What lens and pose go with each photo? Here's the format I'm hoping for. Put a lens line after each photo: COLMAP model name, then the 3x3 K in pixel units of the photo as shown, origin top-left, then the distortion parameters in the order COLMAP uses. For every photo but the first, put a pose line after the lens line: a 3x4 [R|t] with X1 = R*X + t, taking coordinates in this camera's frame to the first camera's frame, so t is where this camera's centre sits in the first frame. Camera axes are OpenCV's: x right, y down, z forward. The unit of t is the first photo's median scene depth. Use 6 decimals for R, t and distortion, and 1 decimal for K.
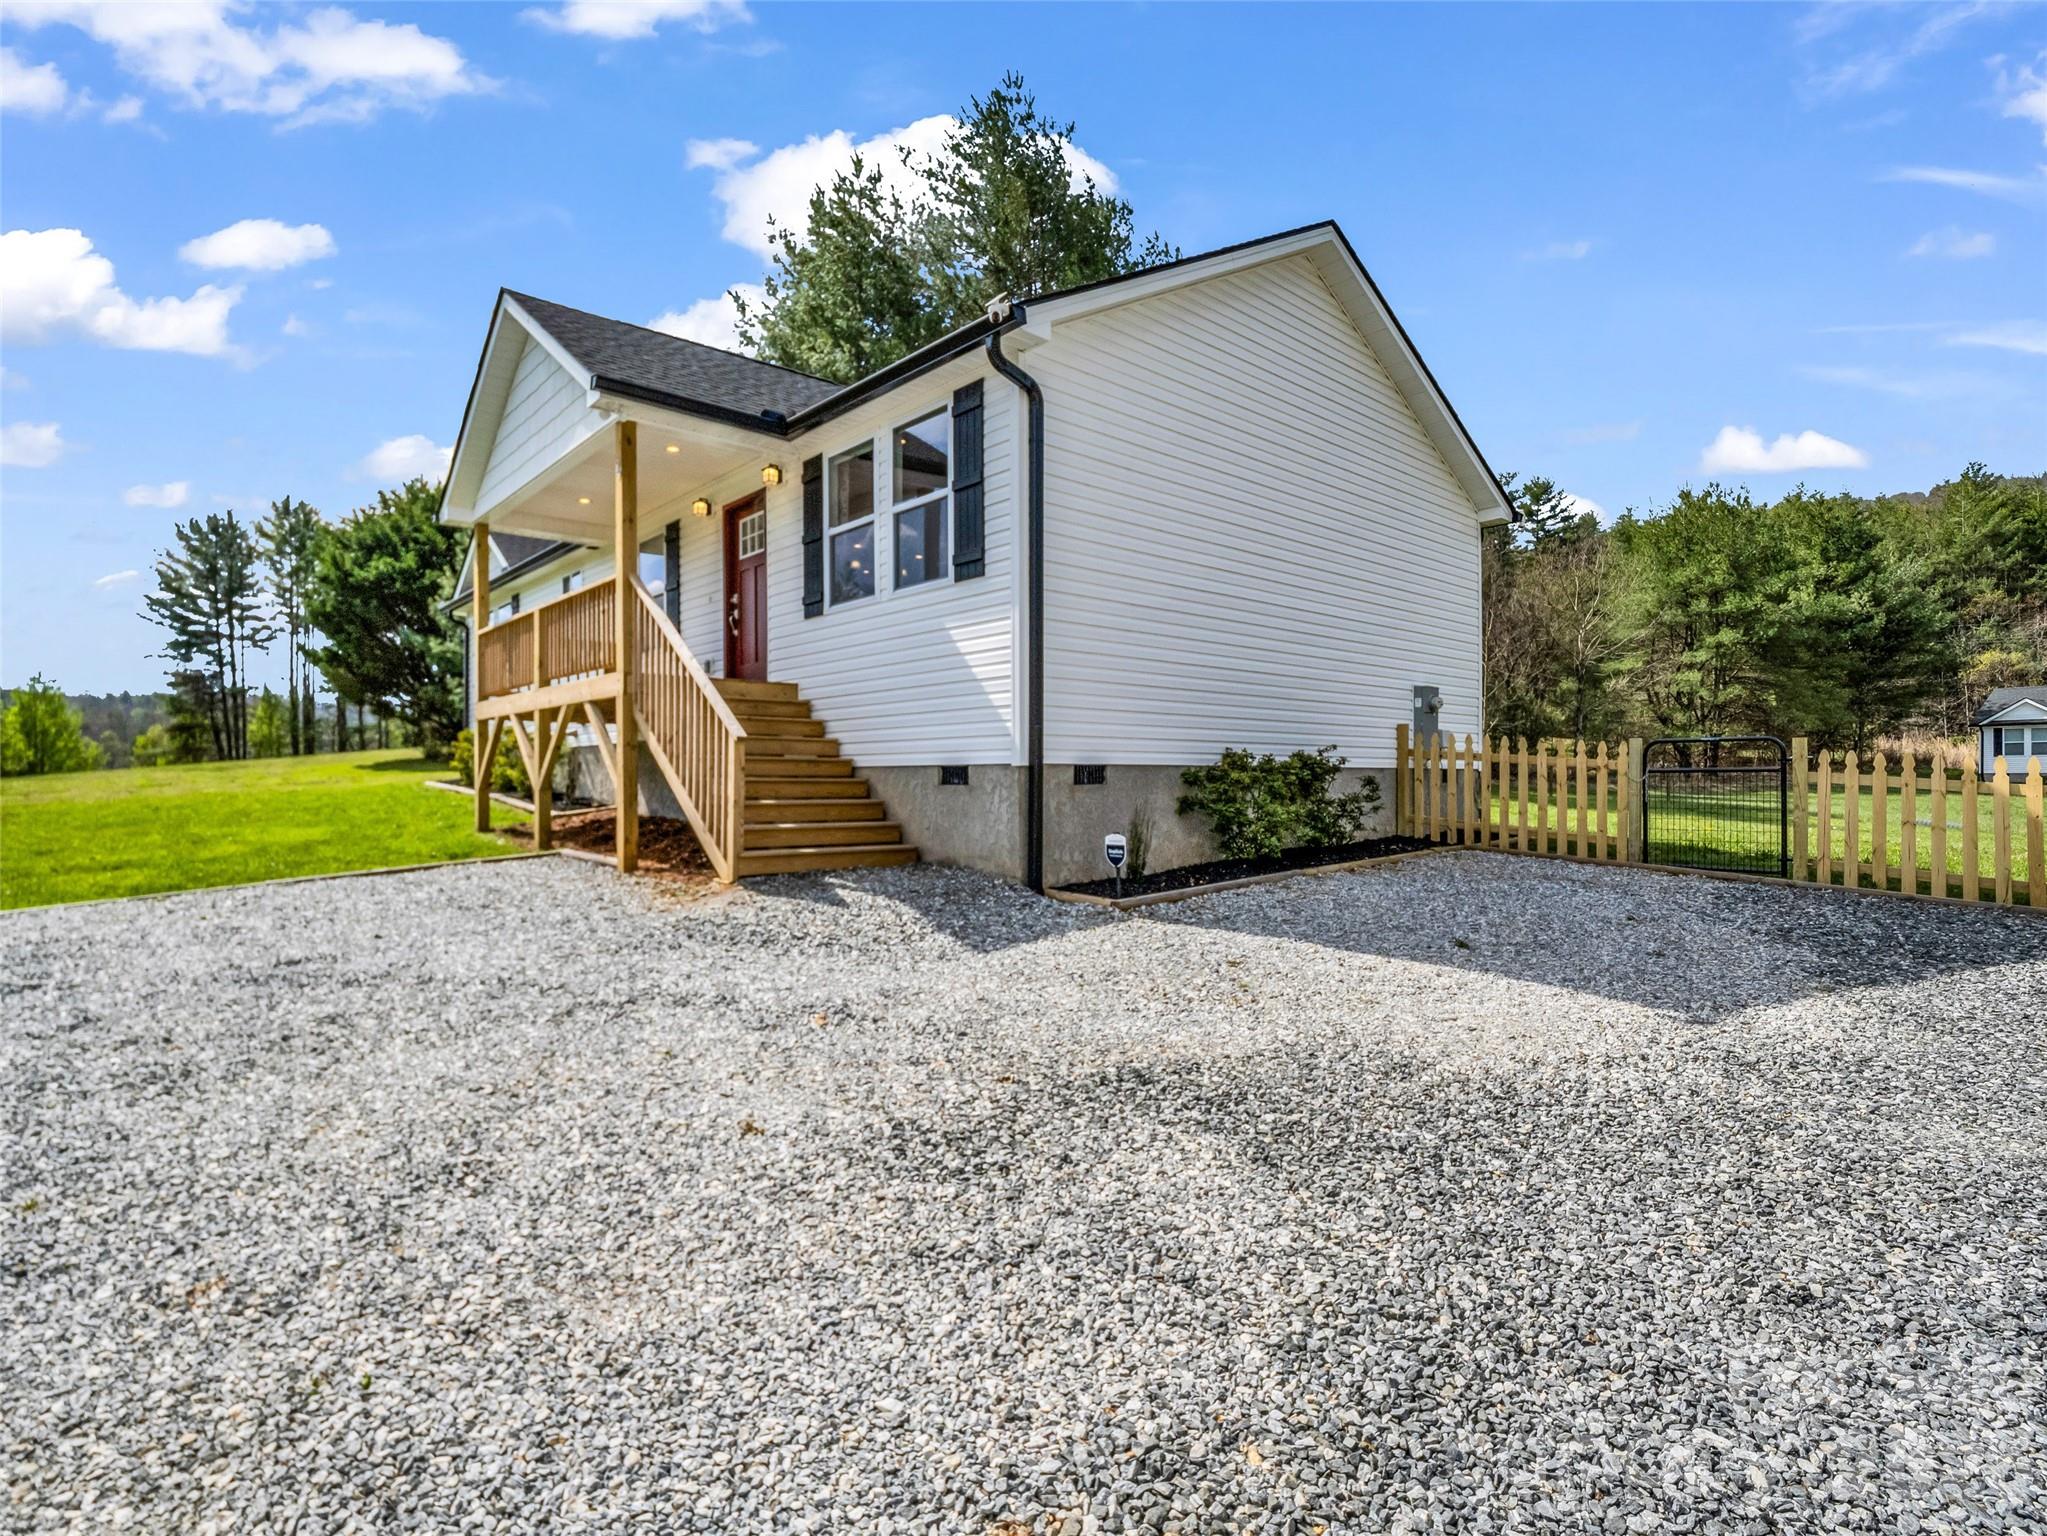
lens RADIAL K [[1018.4, 0, 1008.9], [0, 1018.4, 771.2], [0, 0, 1]] dist [-0.004378, -0.000090]
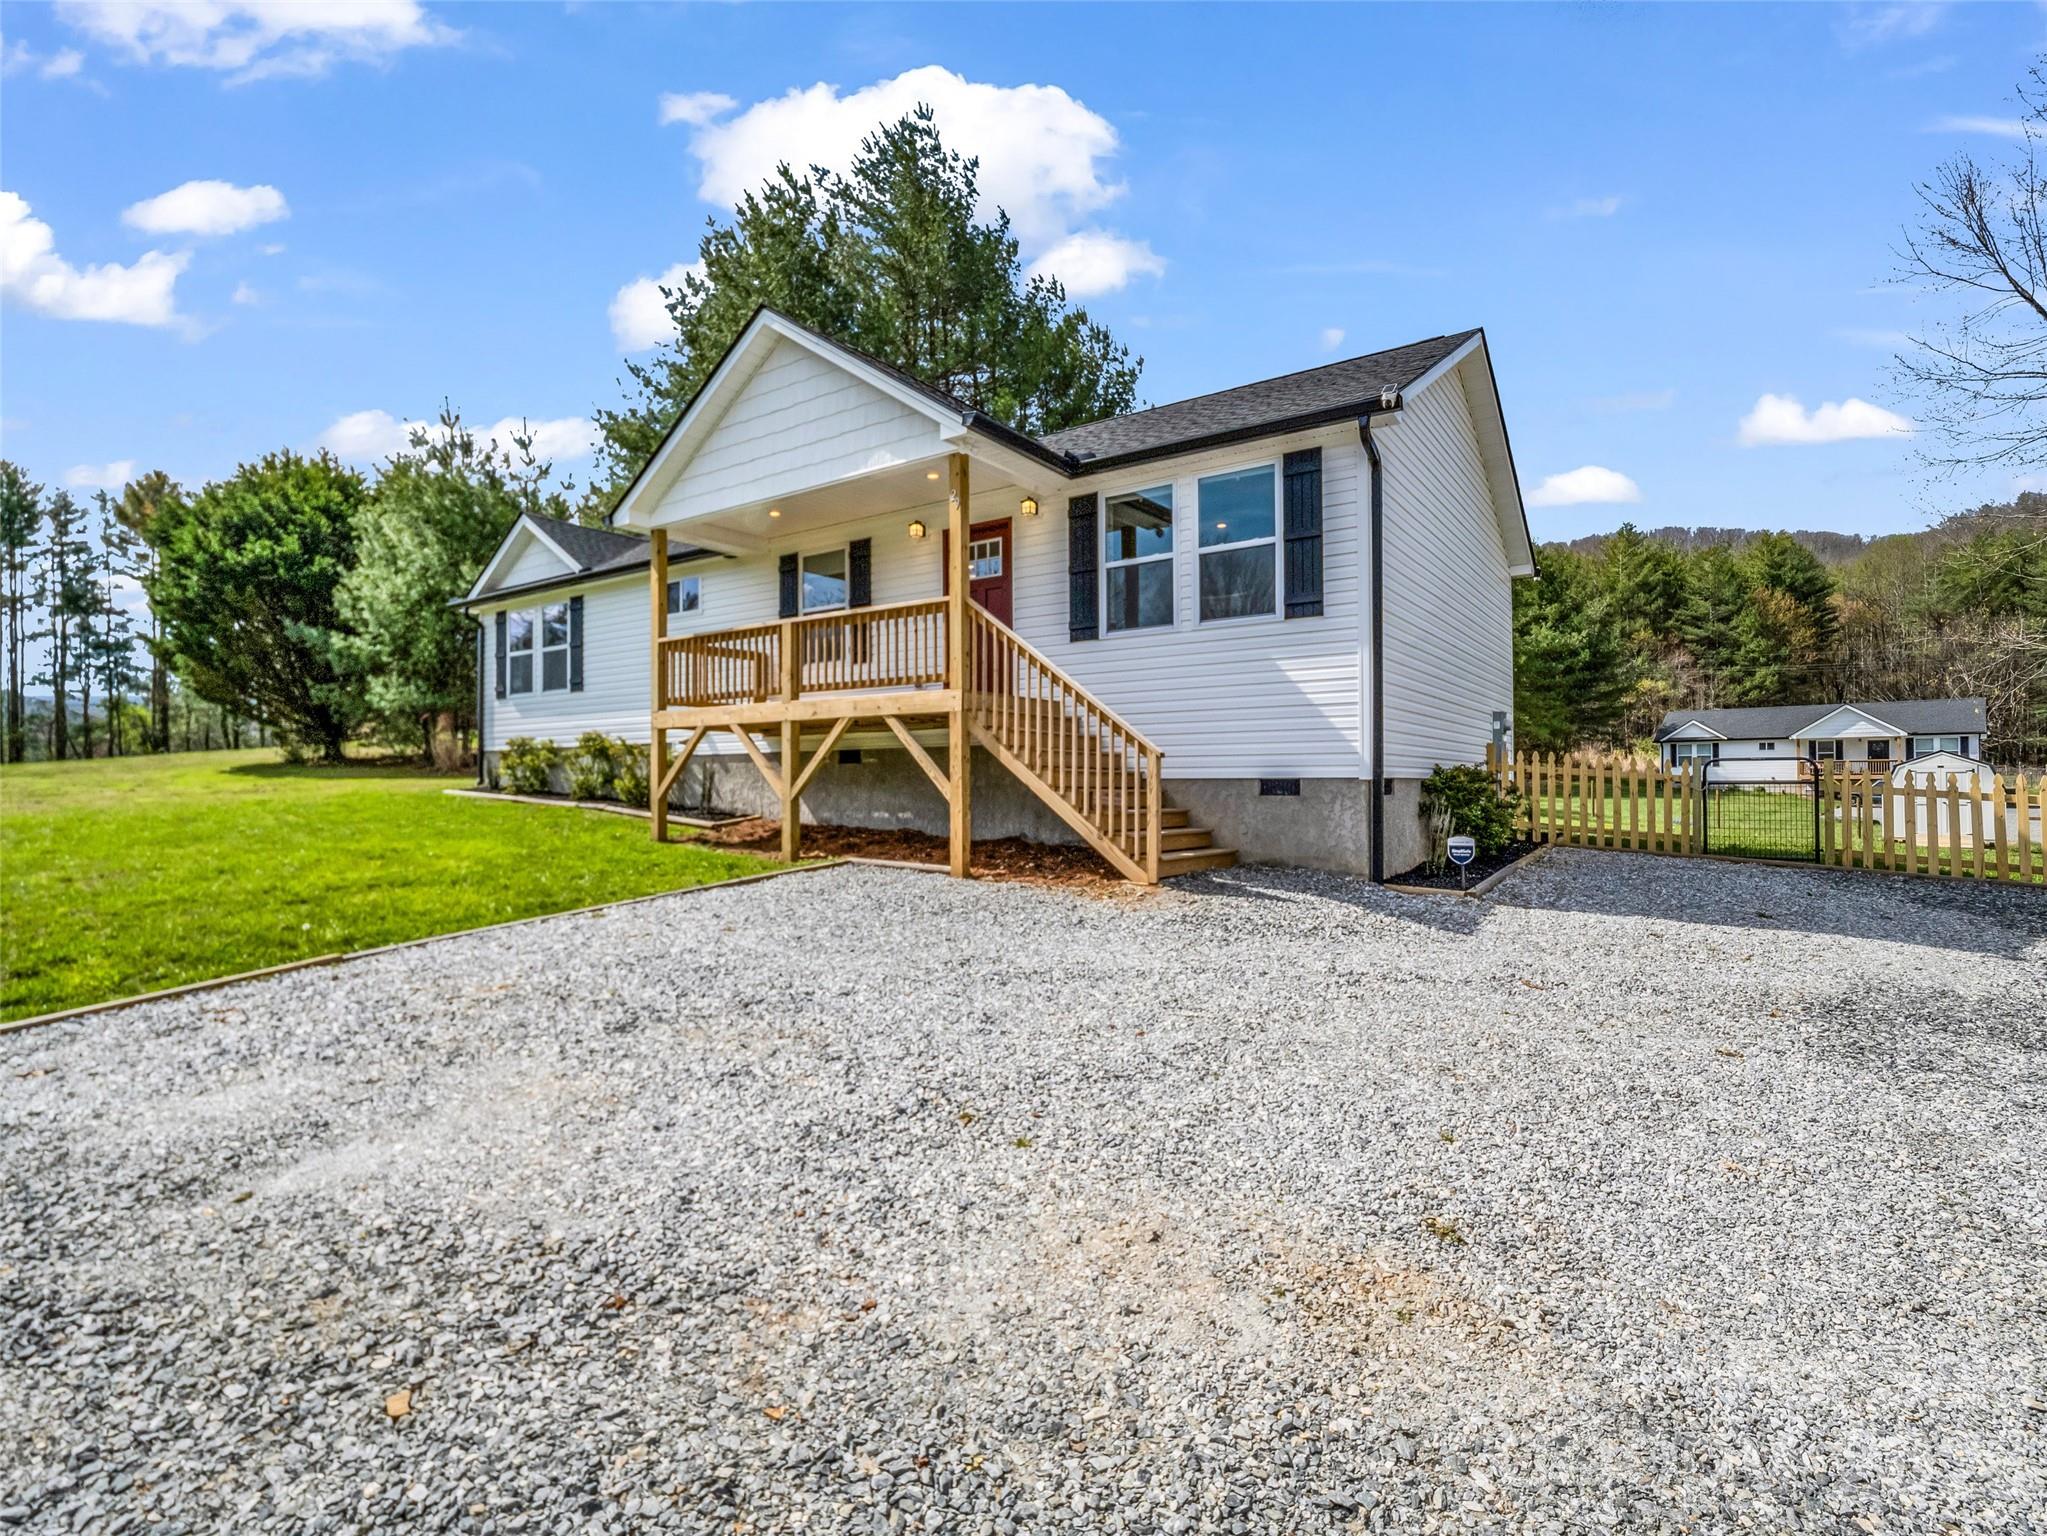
lens RADIAL K [[1017.5, 0, 1009.6], [0, 1017.5, 747.8], [0, 0, 1]] dist [-0.002661, -0.043208]
pose [[0.977548, 0.009840, 0.210481, -0.488417], [-0.004002, 0.999596, -0.028143, -0.005970], [-0.210673, 0.026669, 0.977193, -0.042521]]
